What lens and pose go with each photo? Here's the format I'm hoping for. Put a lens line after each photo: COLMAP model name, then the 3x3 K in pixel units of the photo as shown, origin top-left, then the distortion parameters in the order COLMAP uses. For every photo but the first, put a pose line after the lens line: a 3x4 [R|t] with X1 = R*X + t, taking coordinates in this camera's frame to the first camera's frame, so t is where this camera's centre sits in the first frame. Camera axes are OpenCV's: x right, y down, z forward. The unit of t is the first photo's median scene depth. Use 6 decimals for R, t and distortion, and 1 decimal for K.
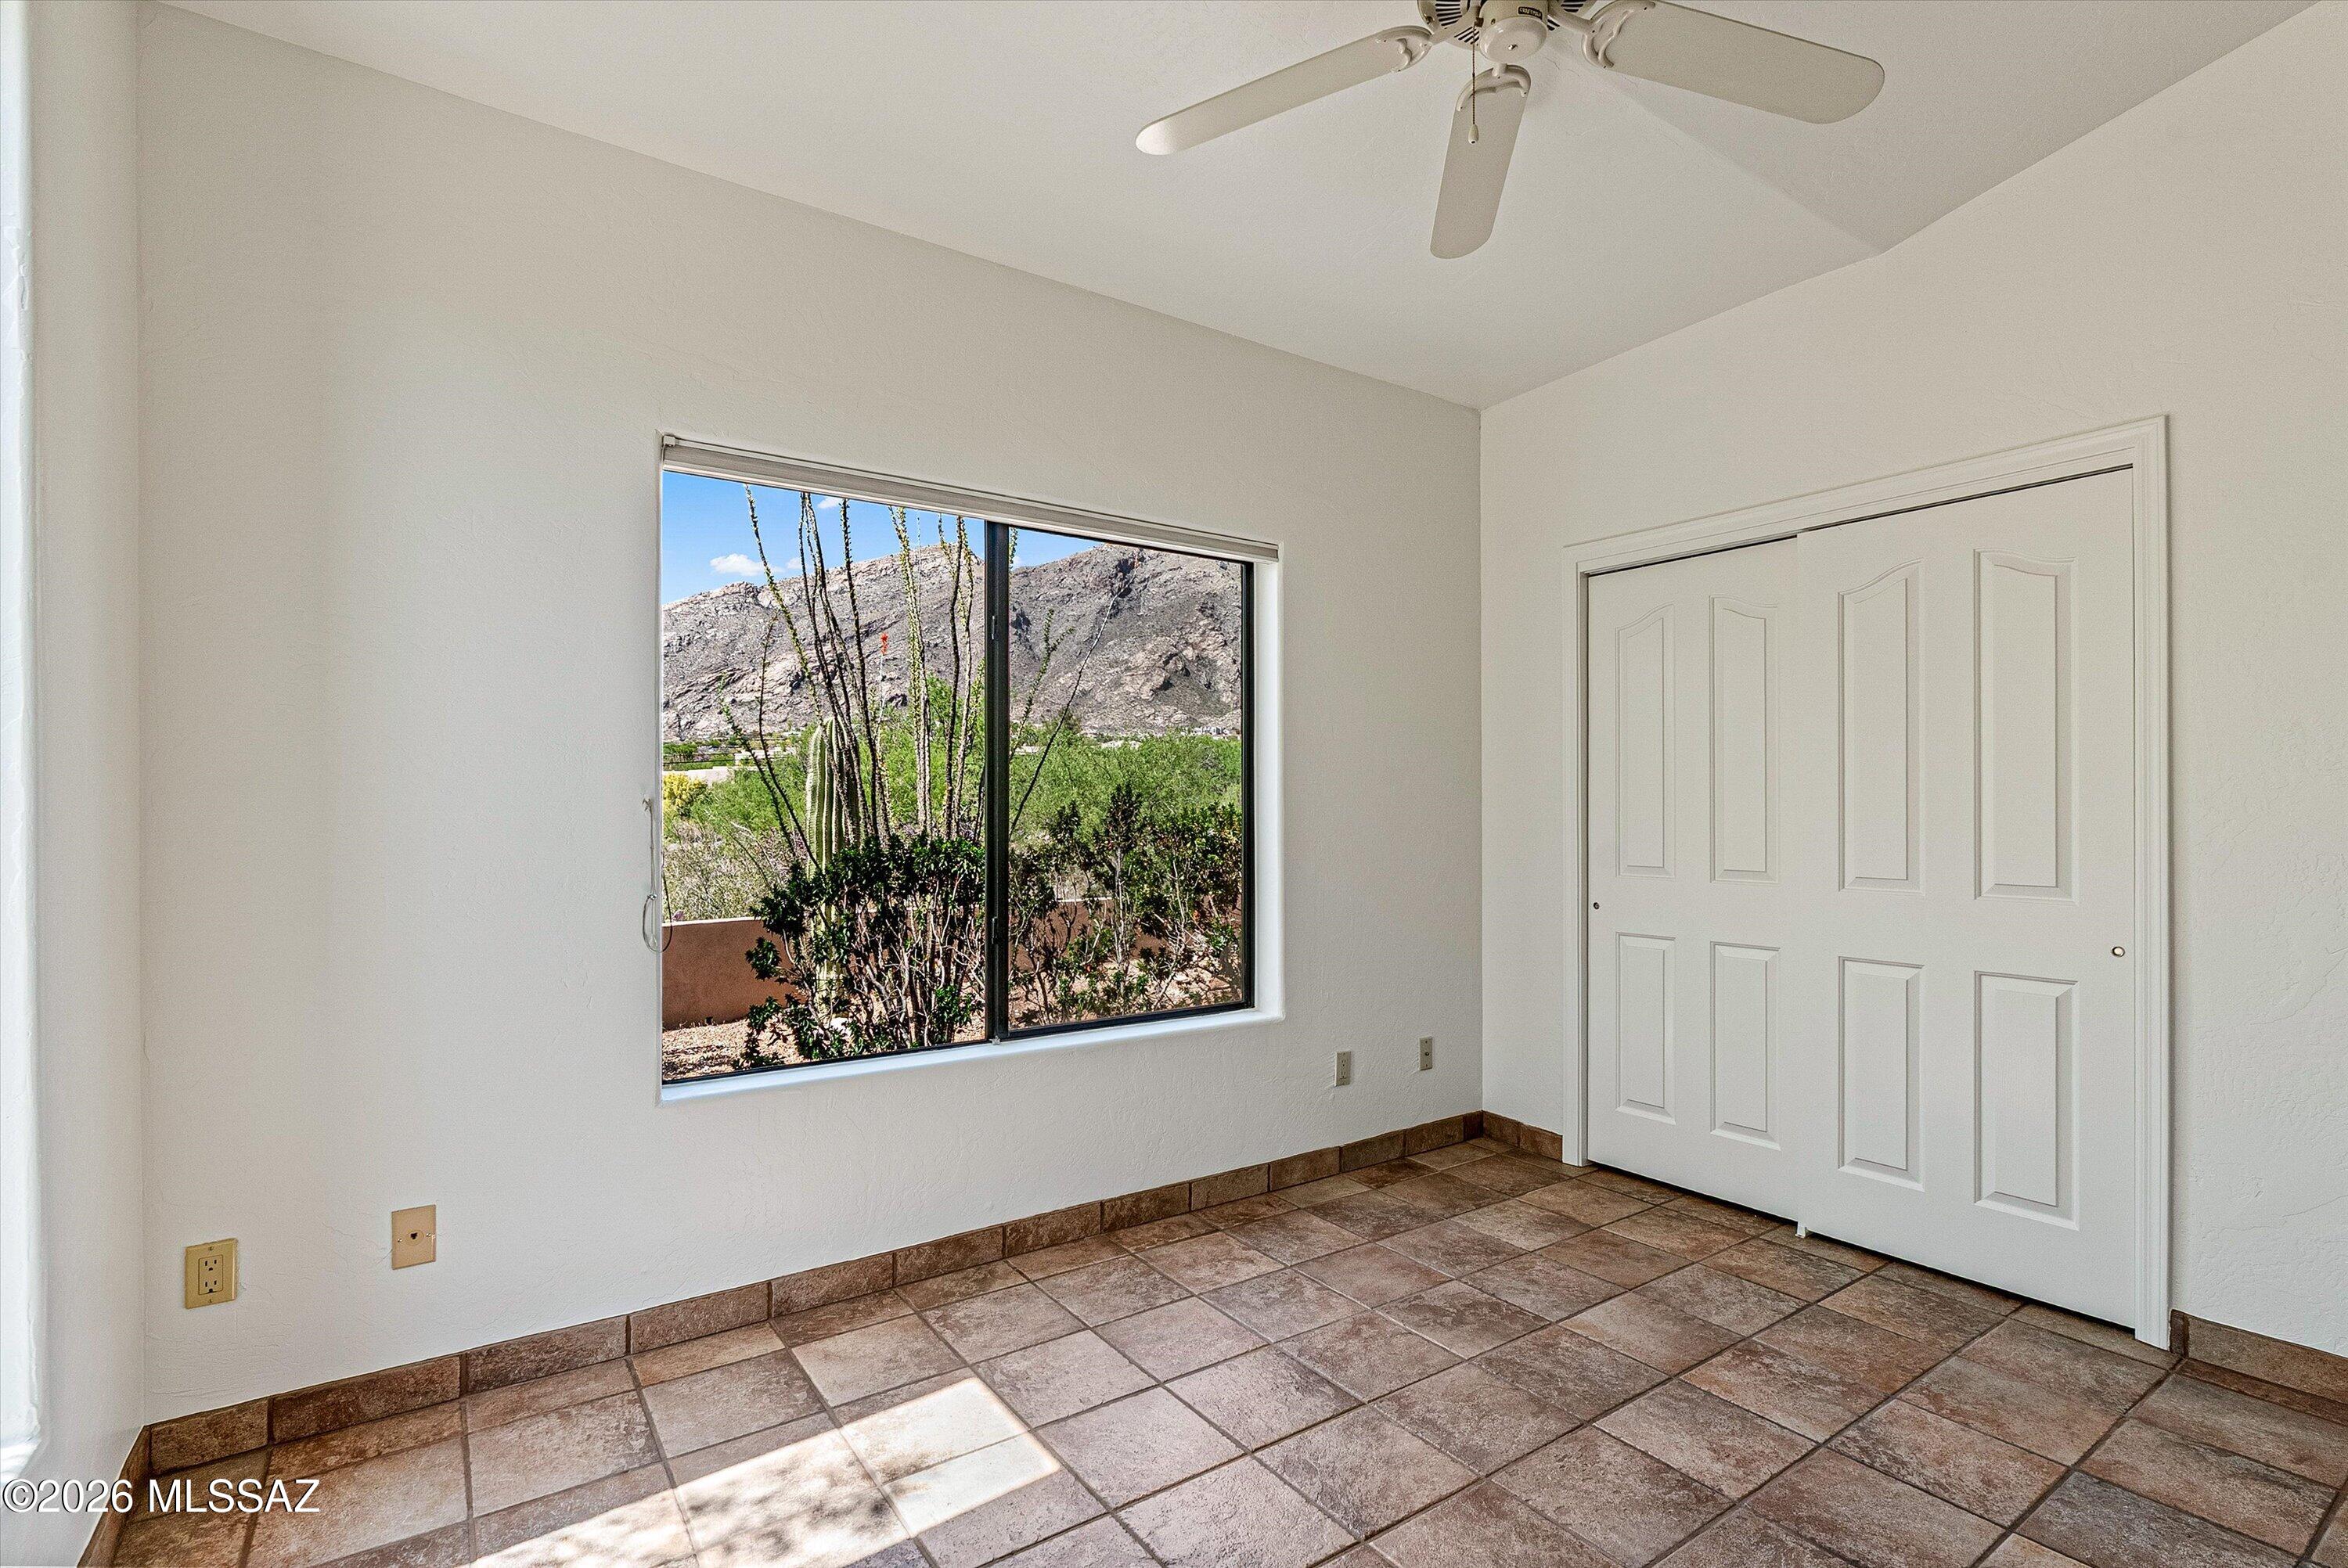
lens RADIAL K [[1127.4, 0, 1177.6], [0, 1127.4, 786.5], [0, 0, 1]] dist [-0.010615, 0.005561]
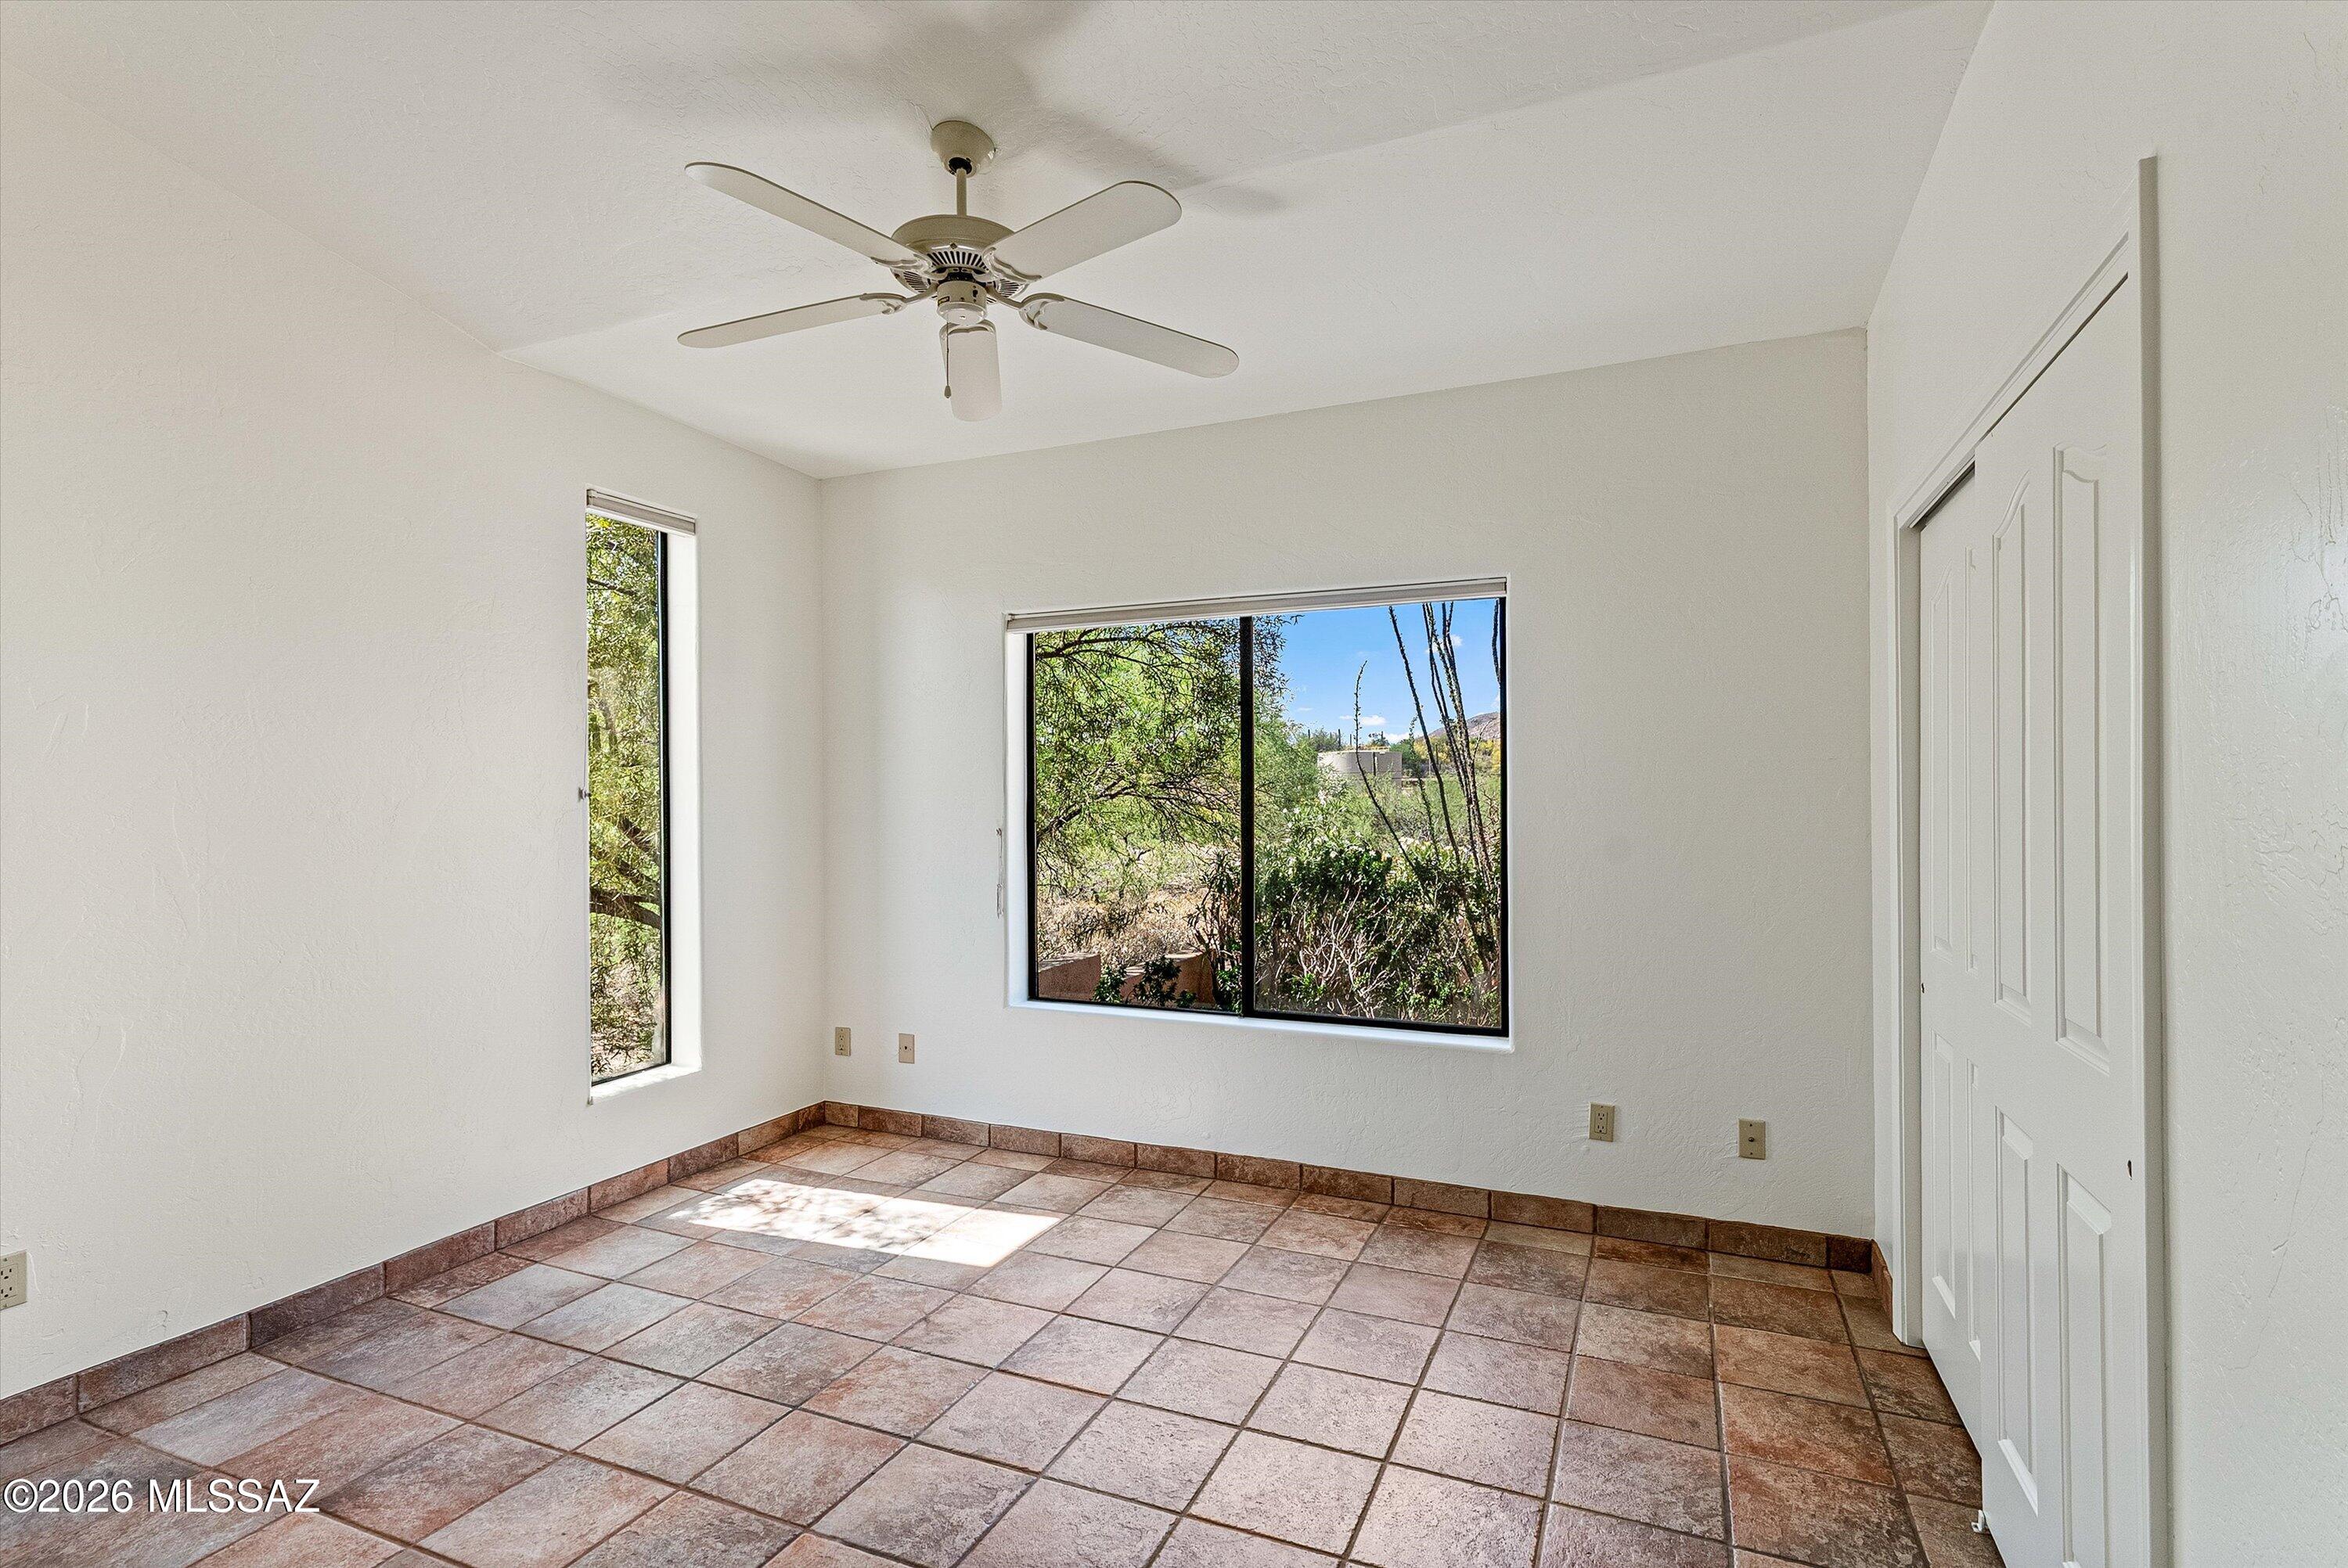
lens RADIAL K [[1074.0, 0, 1171.3], [0, 1074.0, 798.4], [0, 0, 1]] dist [0.000919, 0.001795]
pose [[0.529283, -0.003747, -0.848437, 0.878656], [0.016764, 0.999841, 0.006042, -0.033076], [0.848280, -0.017421, 0.529262, 0.297663]]
